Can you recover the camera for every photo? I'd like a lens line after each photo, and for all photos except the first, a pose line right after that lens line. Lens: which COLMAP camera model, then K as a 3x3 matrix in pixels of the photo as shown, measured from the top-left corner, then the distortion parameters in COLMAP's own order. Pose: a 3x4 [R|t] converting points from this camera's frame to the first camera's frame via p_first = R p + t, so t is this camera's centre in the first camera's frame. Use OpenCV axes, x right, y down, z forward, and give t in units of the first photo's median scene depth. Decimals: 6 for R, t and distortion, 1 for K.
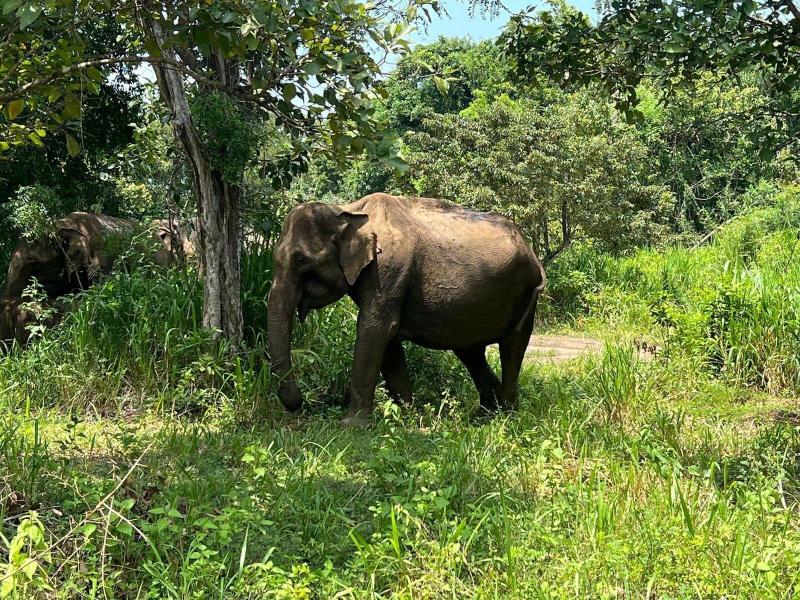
lens RADIAL K [[321.9, 0, 400.0], [0, 321.9, 310.5], [0, 0, 1]] dist [0.015340, -0.000006]
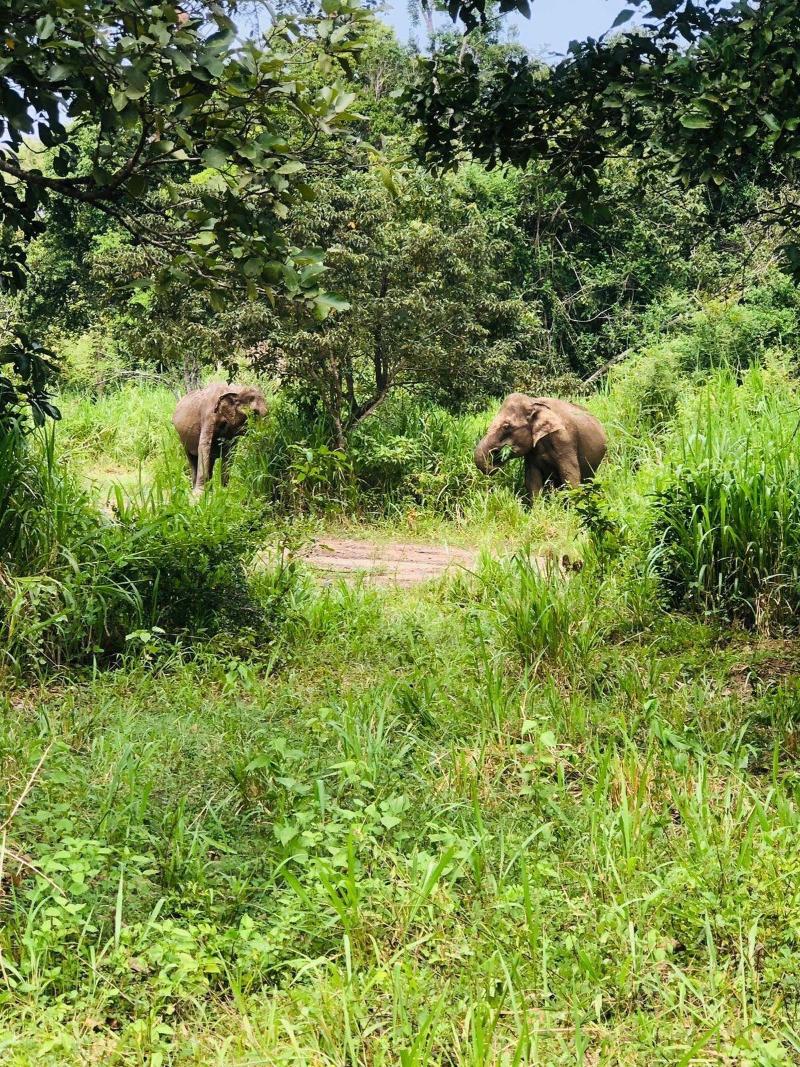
lens RADIAL K [[493.8, 0, 400.0], [0, 493.8, 533.5], [0, 0, 1]] dist [0.000696, 0.000749]
pose [[0.999772, -0.009472, 0.019120, 0.527926], [0.009492, 0.999955, -0.000941, 0.066667], [-0.019110, 0.001123, 0.999817, 0.046242]]
